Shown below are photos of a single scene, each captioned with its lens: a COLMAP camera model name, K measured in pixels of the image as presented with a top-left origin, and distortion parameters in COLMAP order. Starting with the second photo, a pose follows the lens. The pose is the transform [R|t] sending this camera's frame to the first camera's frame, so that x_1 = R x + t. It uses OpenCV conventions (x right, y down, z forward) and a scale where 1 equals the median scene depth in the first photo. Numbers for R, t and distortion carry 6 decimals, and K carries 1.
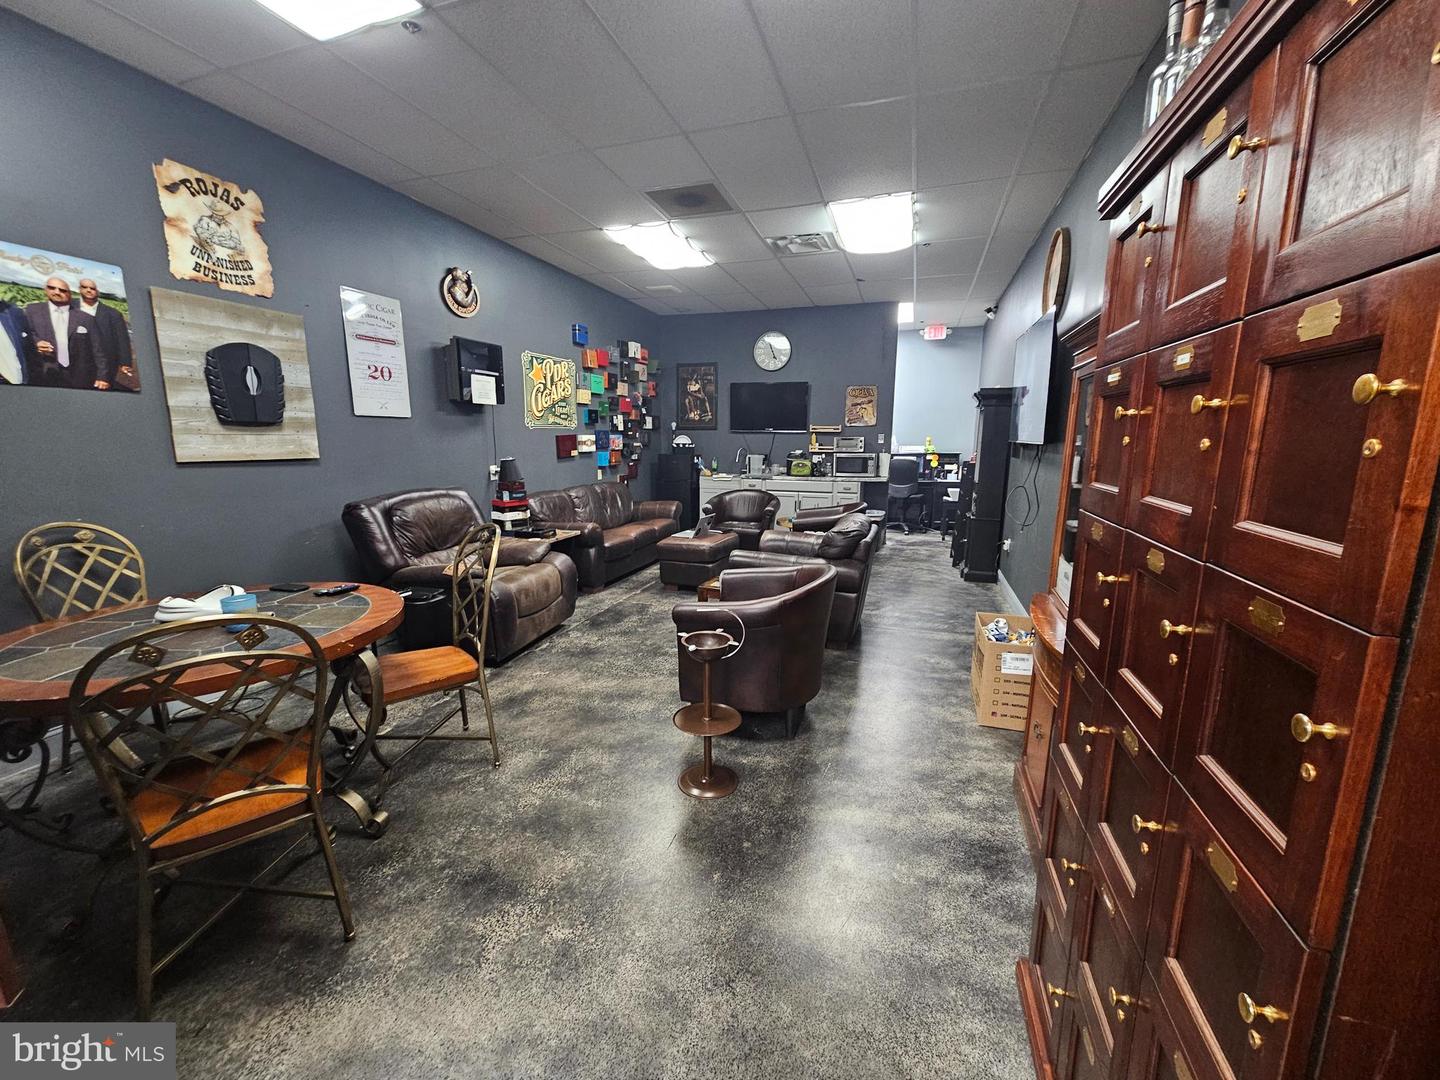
lens RADIAL K [[588.9, 0, 713.9], [0, 588.9, 543.9], [0, 0, 1]] dist [0.006060, 0.000212]
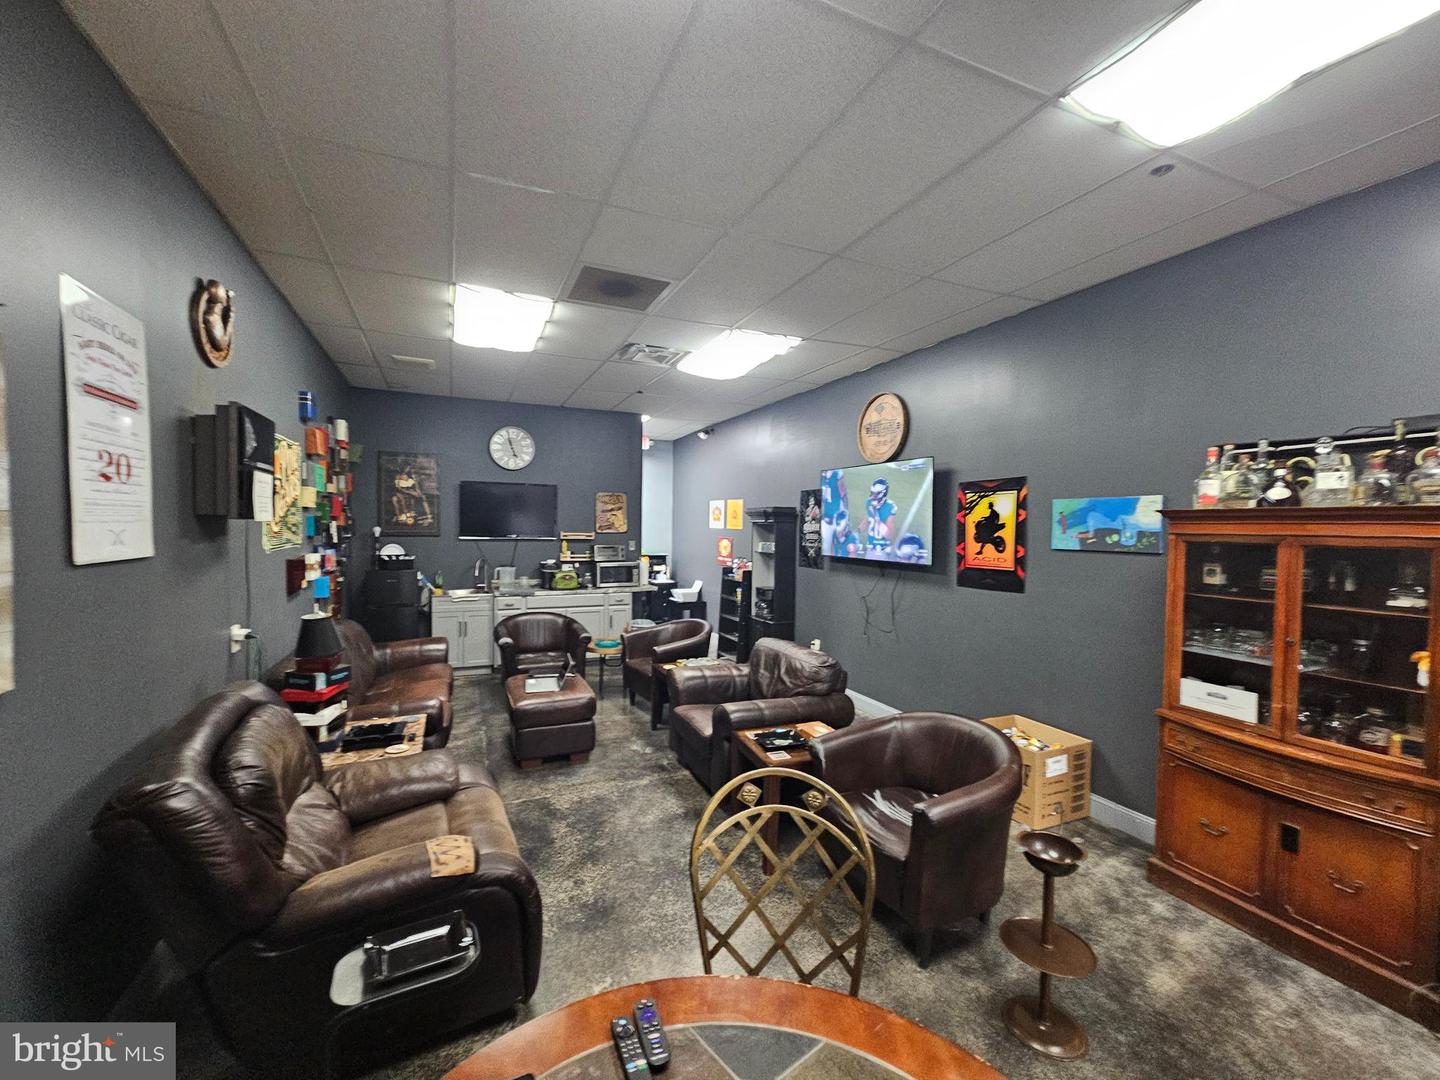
lens RADIAL K [[588.9, 0, 713.9], [0, 588.9, 543.9], [0, 0, 1]] dist [0.006060, 0.000212]
pose [[0.741114, -0.017027, 0.671163, -0.296895], [0.112328, 0.988732, -0.098951, -0.074595], [-0.661916, 0.148725, 0.734676, 0.203962]]
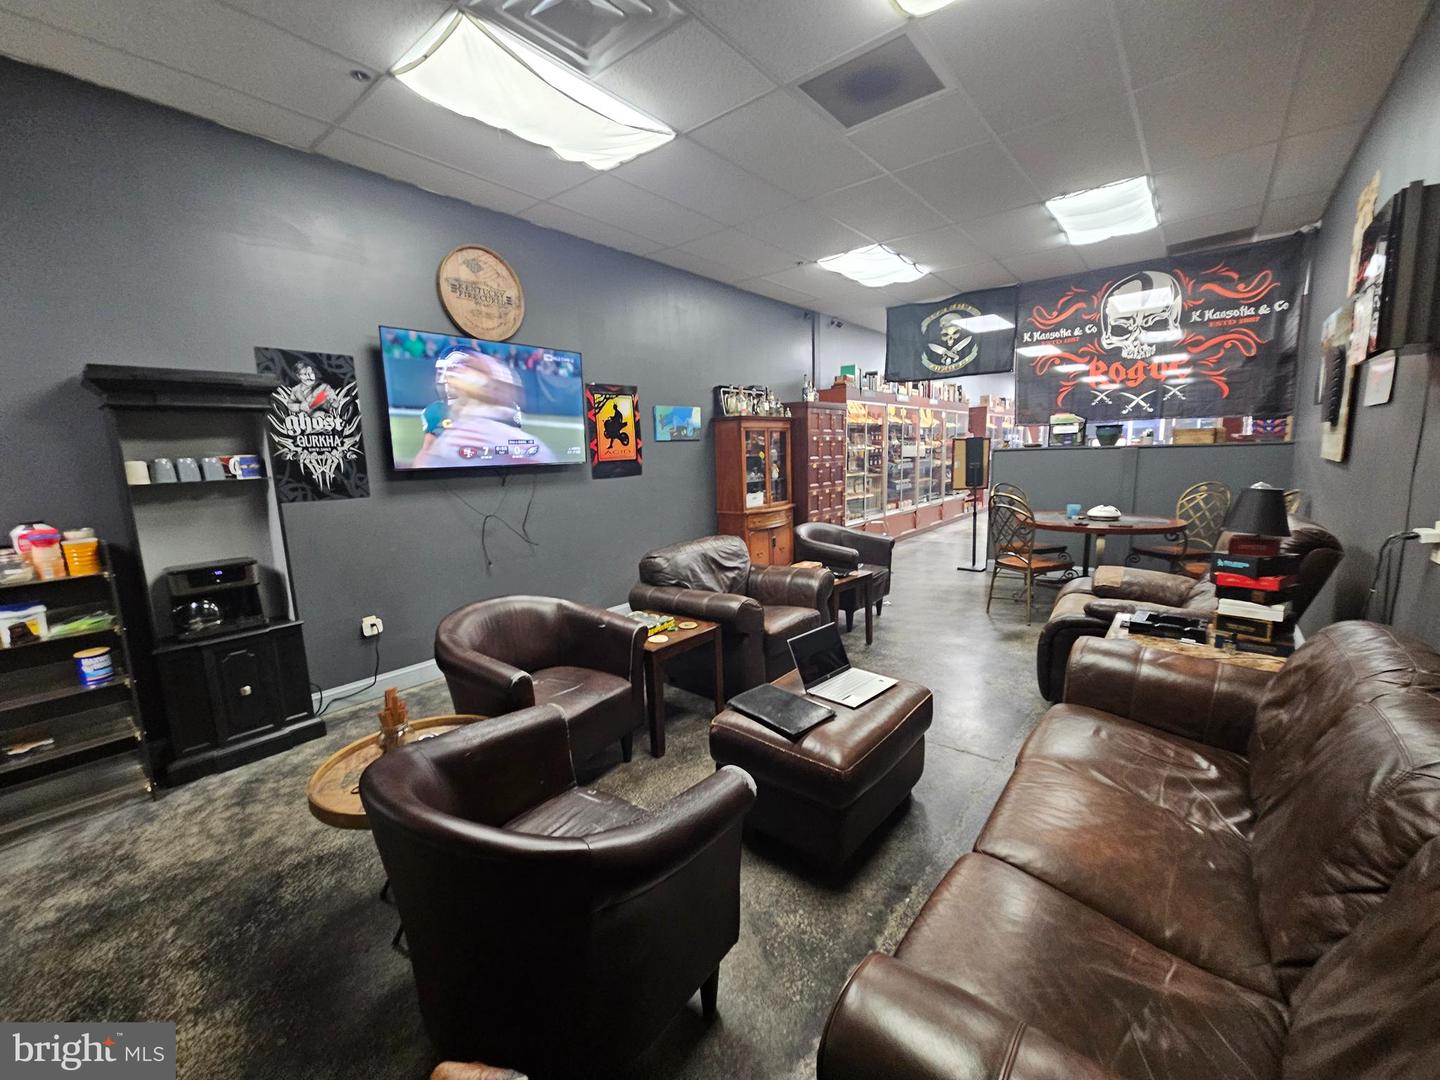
lens RADIAL K [[588.9, 0, 713.9], [0, 588.9, 543.9], [0, 0, 1]] dist [0.006060, 0.000212]
pose [[-0.934107, -0.034426, 0.355329, -0.061513], [0.089269, 0.941193, 0.325864, -0.207571], [-0.345651, 0.336112, -0.876101, 1.101423]]
